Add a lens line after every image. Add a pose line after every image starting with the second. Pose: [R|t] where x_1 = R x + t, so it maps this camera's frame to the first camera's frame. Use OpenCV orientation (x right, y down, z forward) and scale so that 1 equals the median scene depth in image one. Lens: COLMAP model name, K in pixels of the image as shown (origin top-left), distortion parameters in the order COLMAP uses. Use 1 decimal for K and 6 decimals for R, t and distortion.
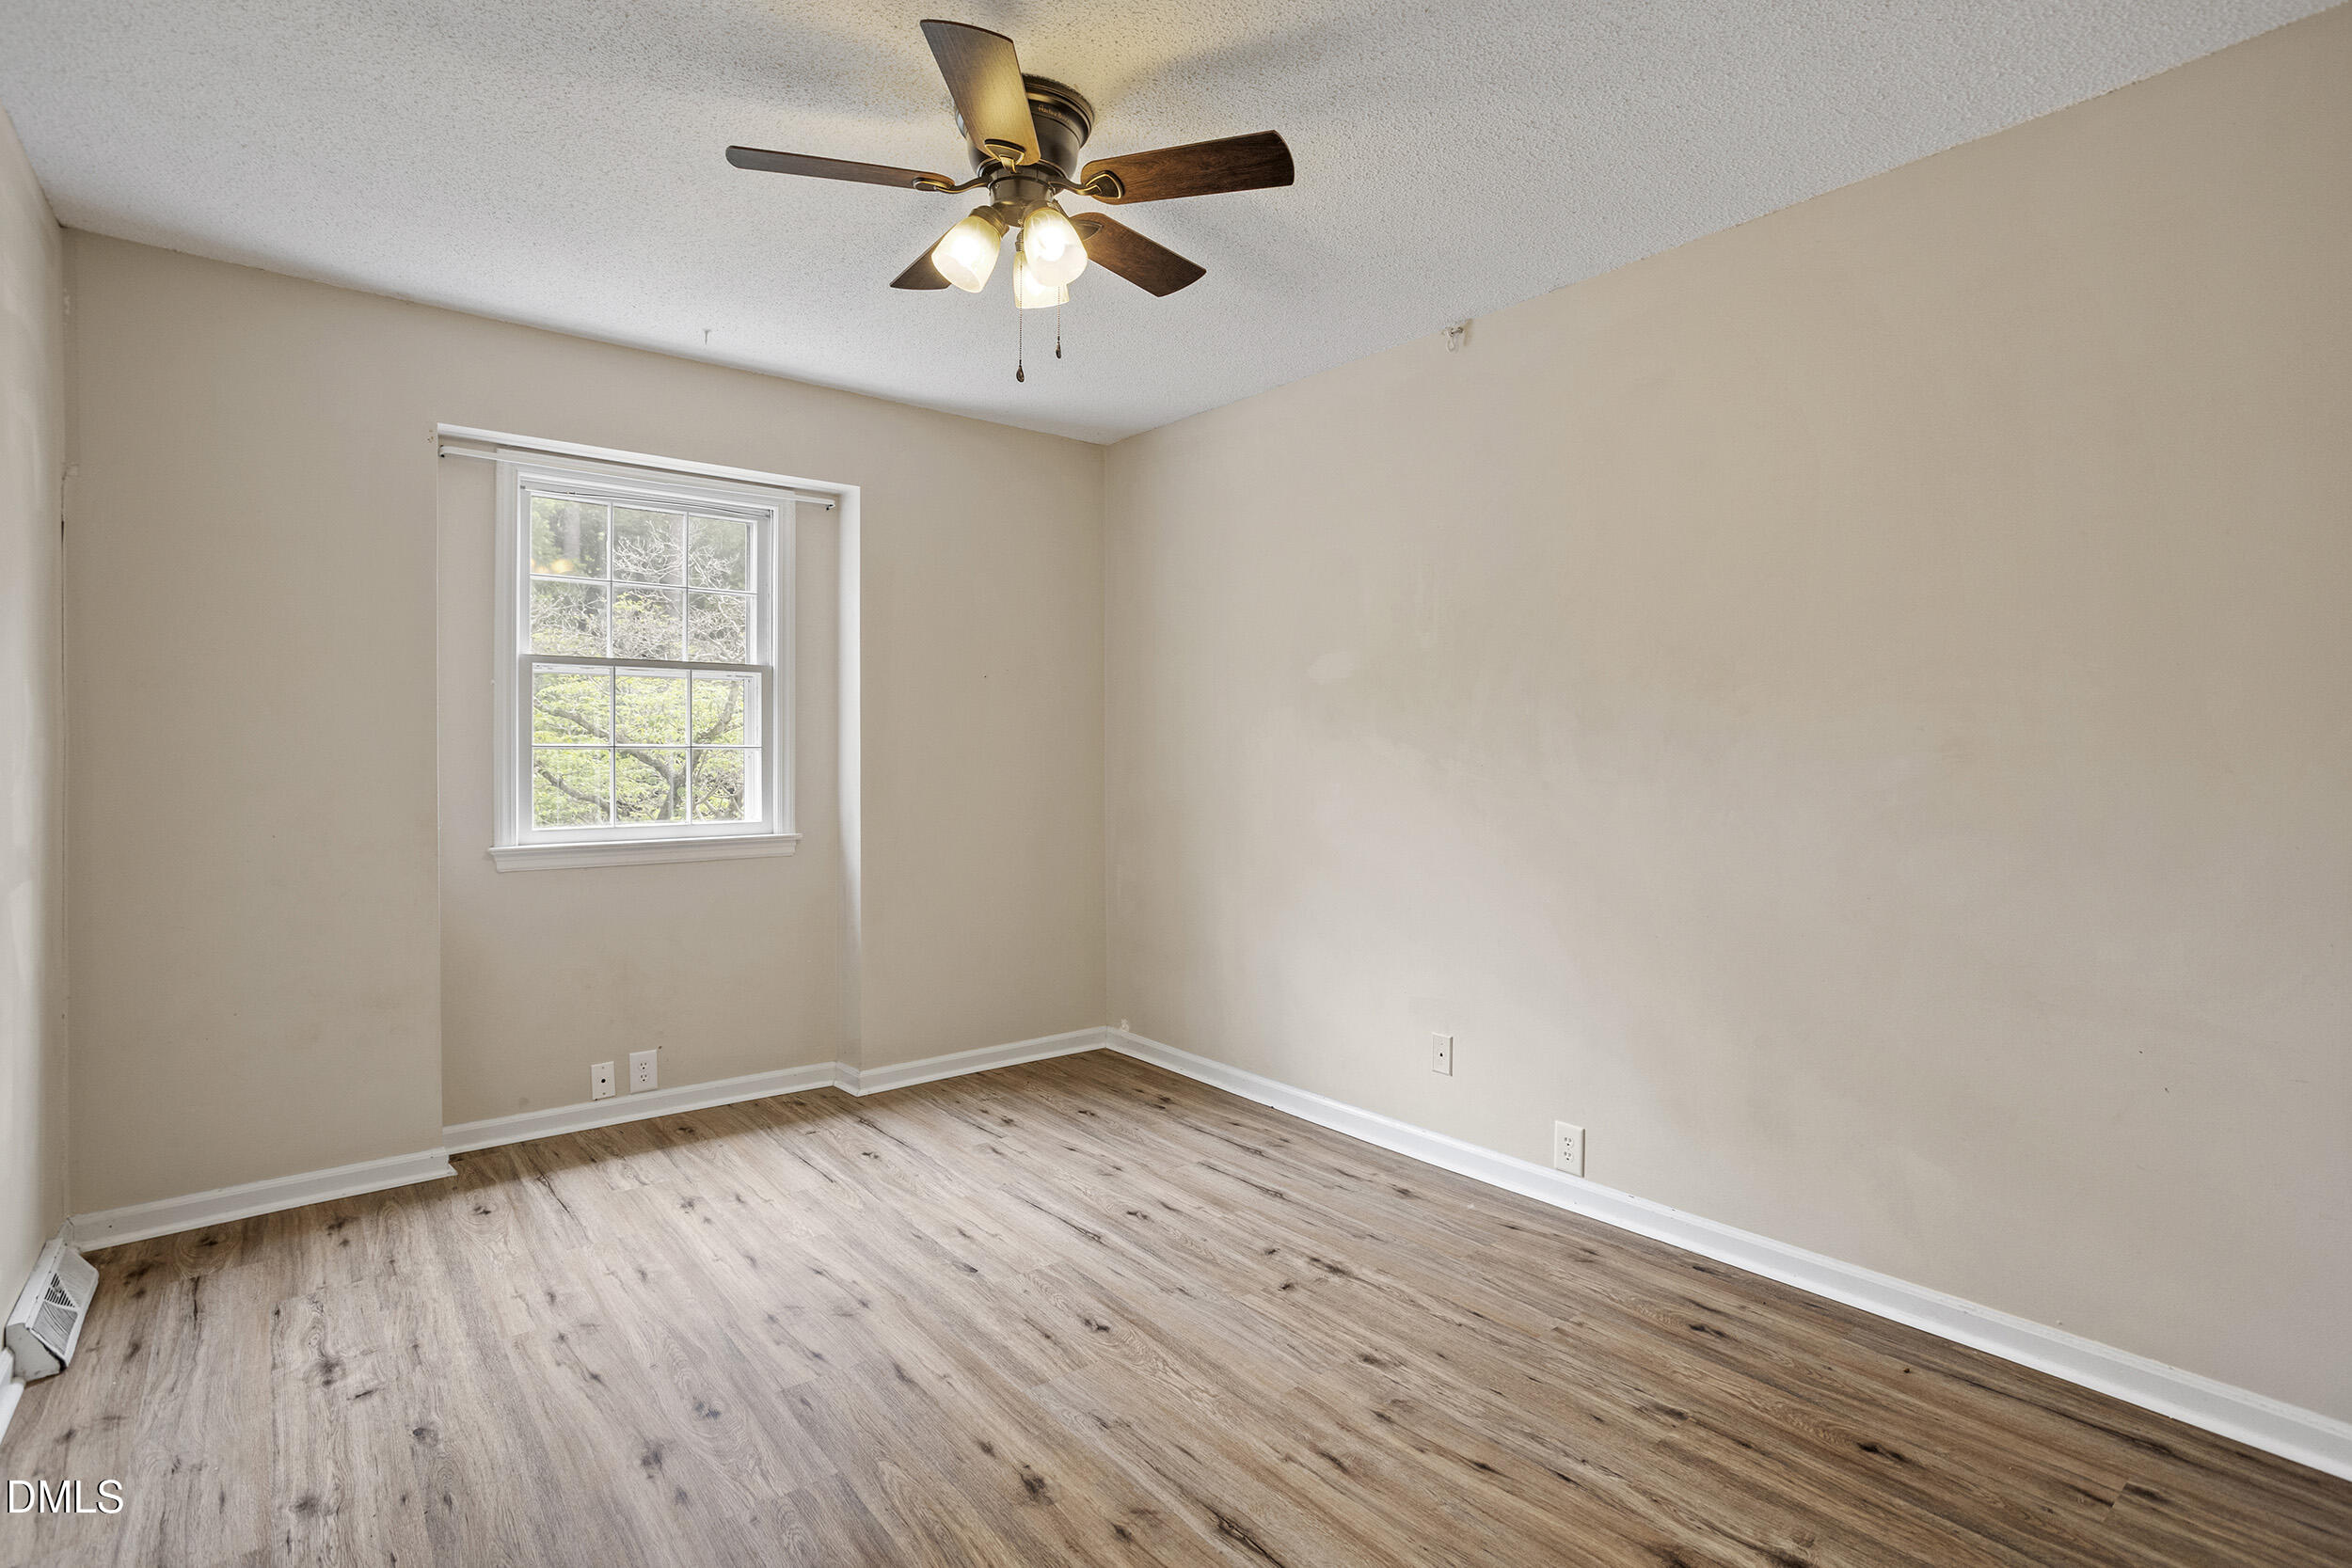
lens RADIAL K [[1130.7, 0, 1184.1], [0, 1130.7, 787.3], [0, 0, 1]] dist [-0.053709, 0.030551]
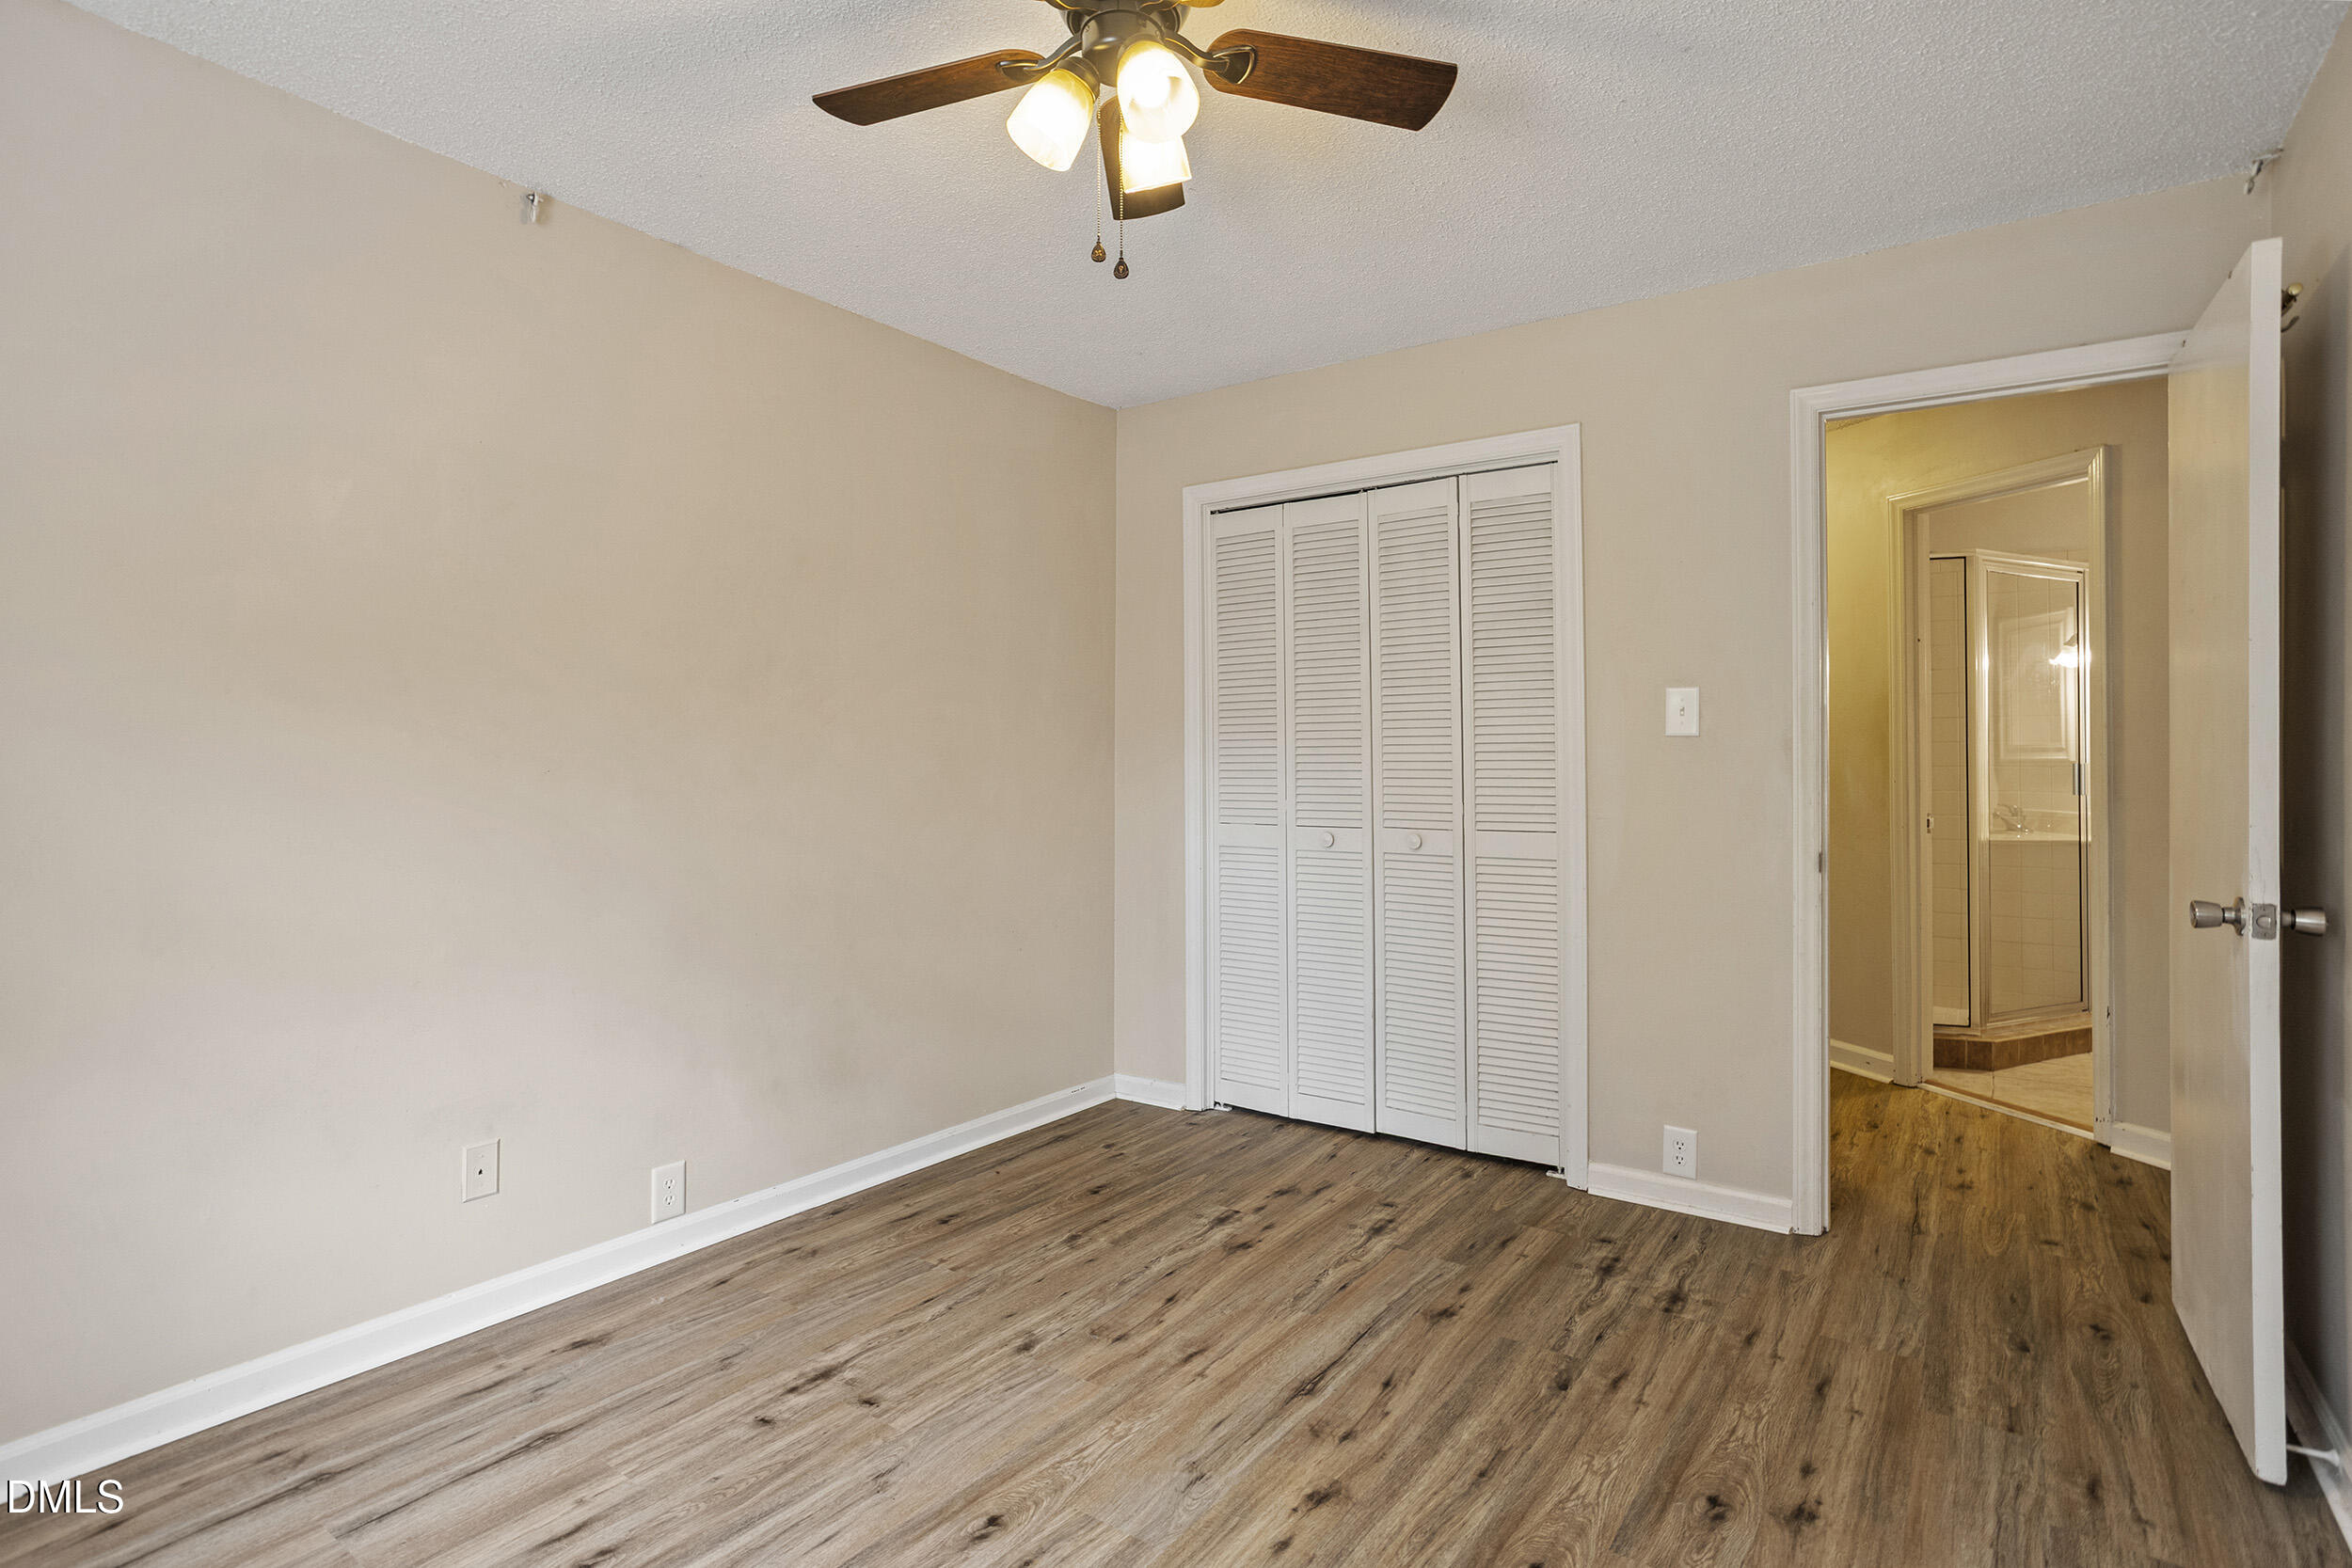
lens RADIAL K [[1130.7, 0, 1184.1], [0, 1130.7, 787.3], [0, 0, 1]] dist [-0.053709, 0.030551]
pose [[-0.250850, -0.020826, 0.967802, -0.827455], [0.021629, 0.999398, 0.027112, -0.030418], [-0.967784, 0.027734, -0.250249, 1.057175]]
